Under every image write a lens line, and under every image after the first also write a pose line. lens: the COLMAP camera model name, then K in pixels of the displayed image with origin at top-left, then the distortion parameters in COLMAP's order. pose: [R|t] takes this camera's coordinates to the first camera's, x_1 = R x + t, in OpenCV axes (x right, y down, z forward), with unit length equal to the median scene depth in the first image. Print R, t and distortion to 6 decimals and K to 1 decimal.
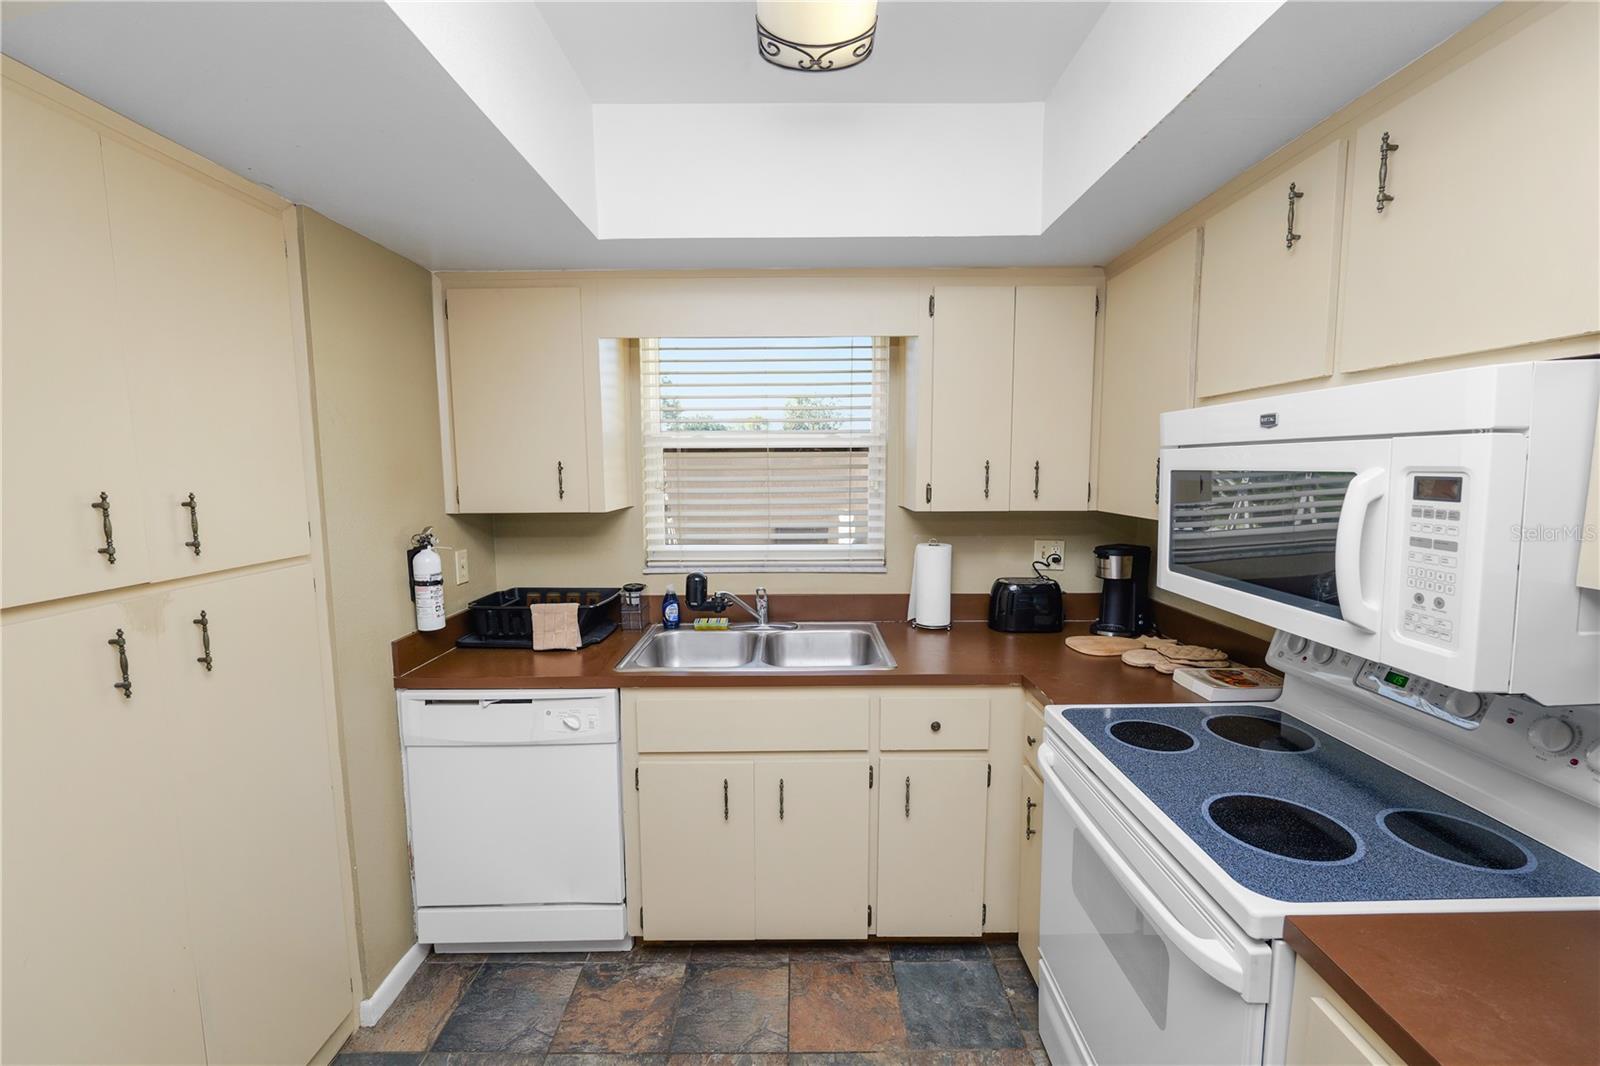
lens RADIAL K [[653.5, 0, 798.8], [0, 653.5, 538.5], [0, 0, 1]] dist [-0.007861, 0.000340]
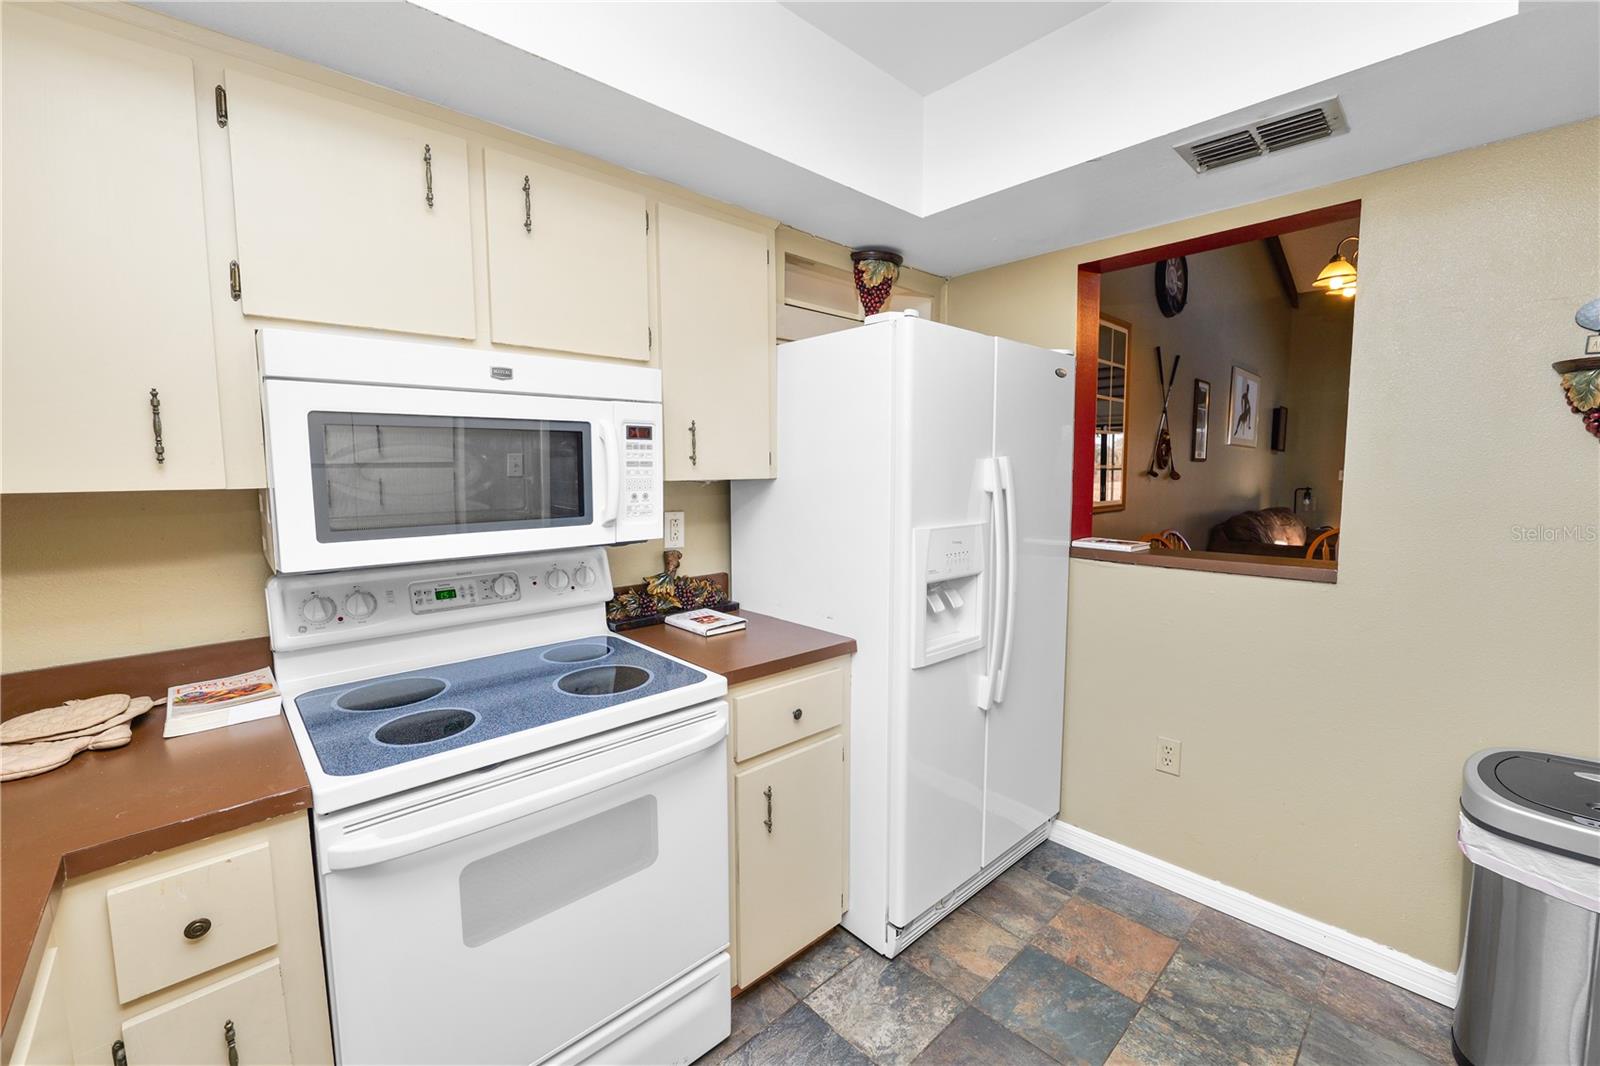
lens RADIAL K [[650.8, 0, 798.6], [0, 650.8, 531.9], [0, 0, 1]] dist [-0.014210, 0.001517]
pose [[-0.681509, -0.060335, 0.729319, -0.301932], [0.093122, 0.981344, 0.168202, -0.032444], [-0.725861, 0.182547, -0.663176, 0.903243]]
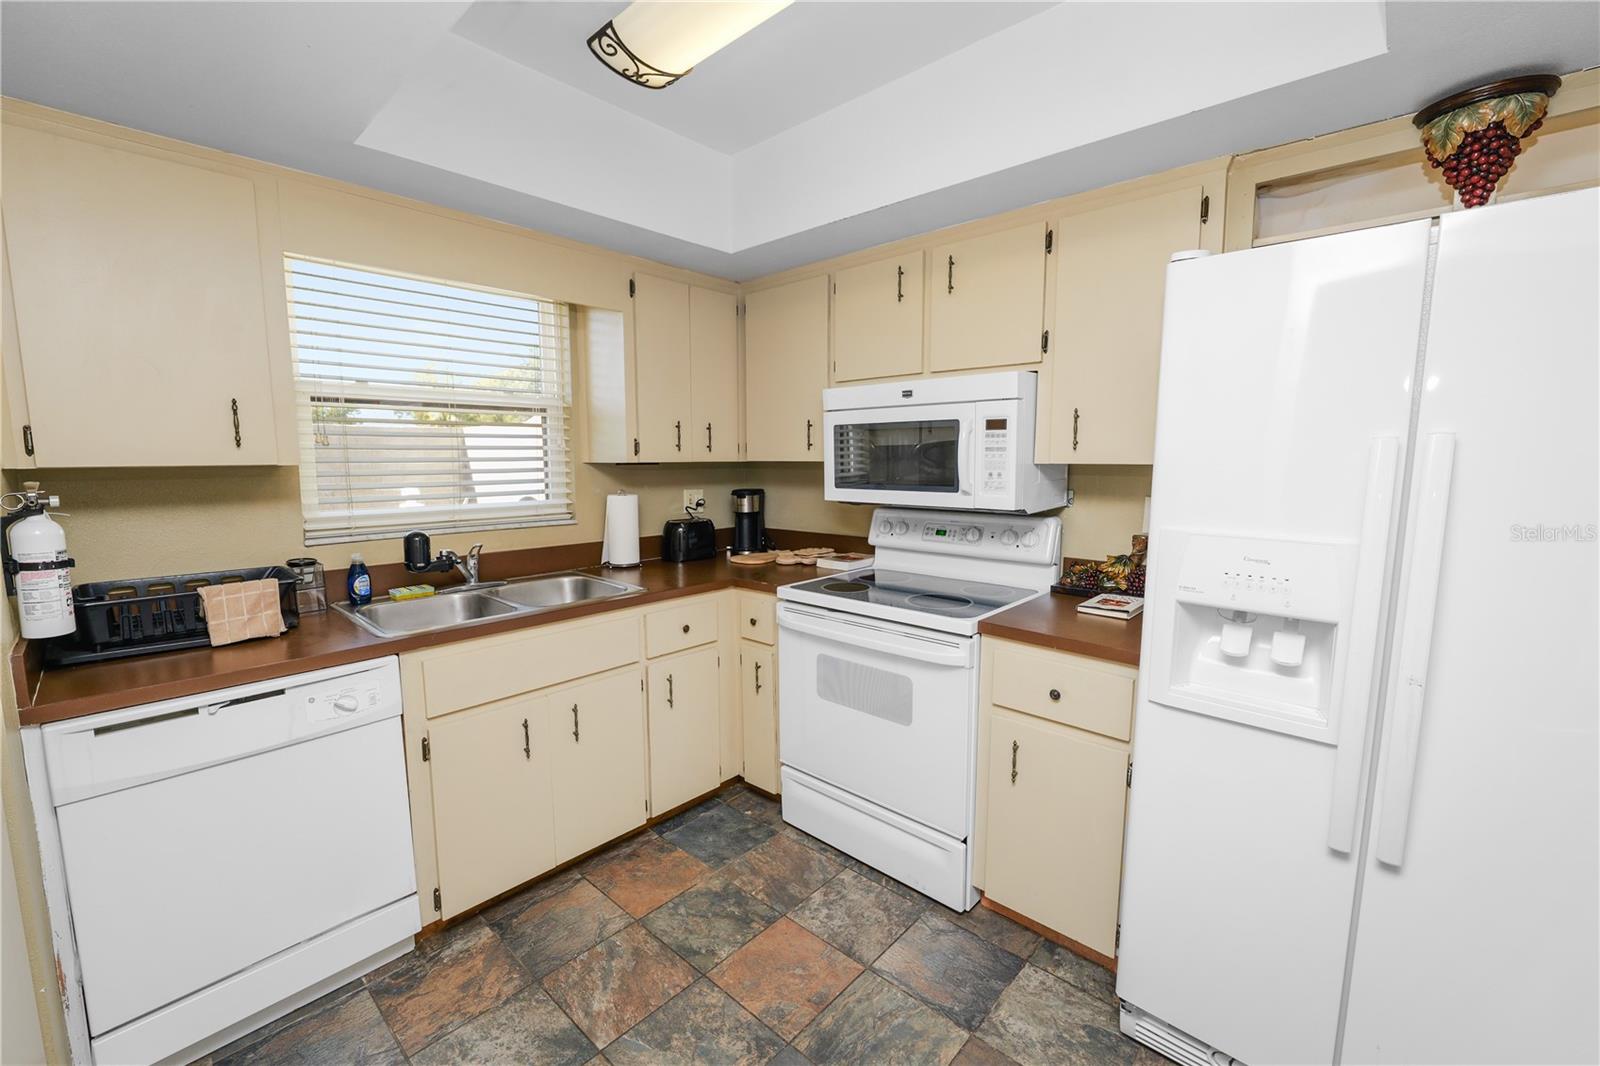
lens RADIAL K [[653.5, 0, 798.8], [0, 653.5, 538.5], [0, 0, 1]] dist [-0.007861, 0.000340]
pose [[0.676372, -0.087008, 0.731403, -0.561702], [0.079793, 0.995810, 0.044673, 0.077205], [-0.732225, 0.028145, 0.680481, -0.019134]]
